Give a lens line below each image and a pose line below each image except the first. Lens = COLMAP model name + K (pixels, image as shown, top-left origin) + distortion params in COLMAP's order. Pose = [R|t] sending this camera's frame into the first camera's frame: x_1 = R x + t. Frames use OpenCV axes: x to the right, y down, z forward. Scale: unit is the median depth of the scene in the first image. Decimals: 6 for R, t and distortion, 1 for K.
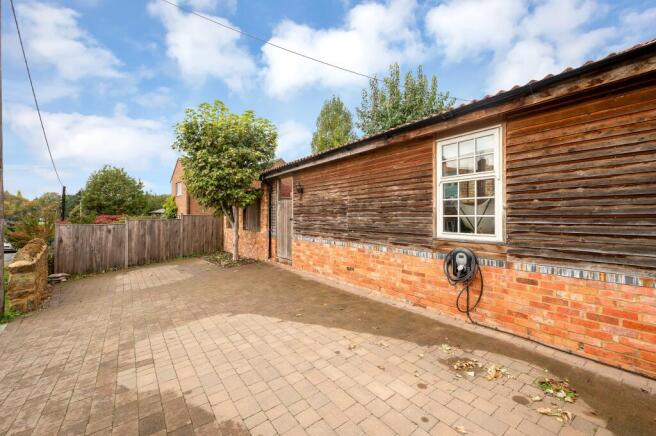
lens RADIAL K [[279.5, 0, 328.6], [0, 279.5, 209.3], [0, 0, 1]] dist [0.000400, 0.000118]
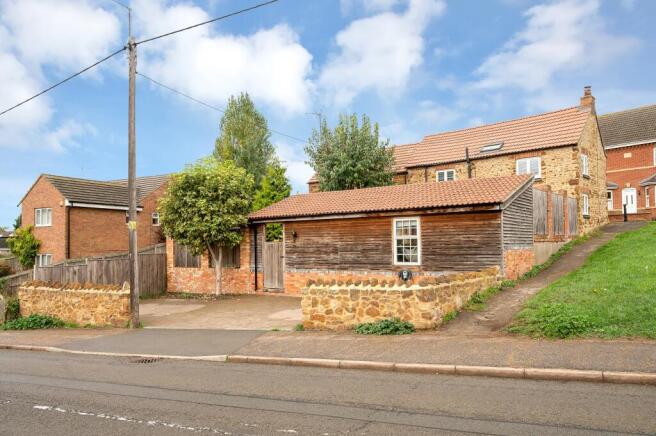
lens RADIAL K [[460.7, 0, 328.0], [0, 460.7, 218.0], [0, 0, 1]] dist [-0.002714, -0.000829]
pose [[0.956268, 0.004919, 0.292451, -0.837682], [0.006631, 0.999237, -0.038489, -0.090898], [-0.292417, 0.038745, 0.955506, -1.653401]]
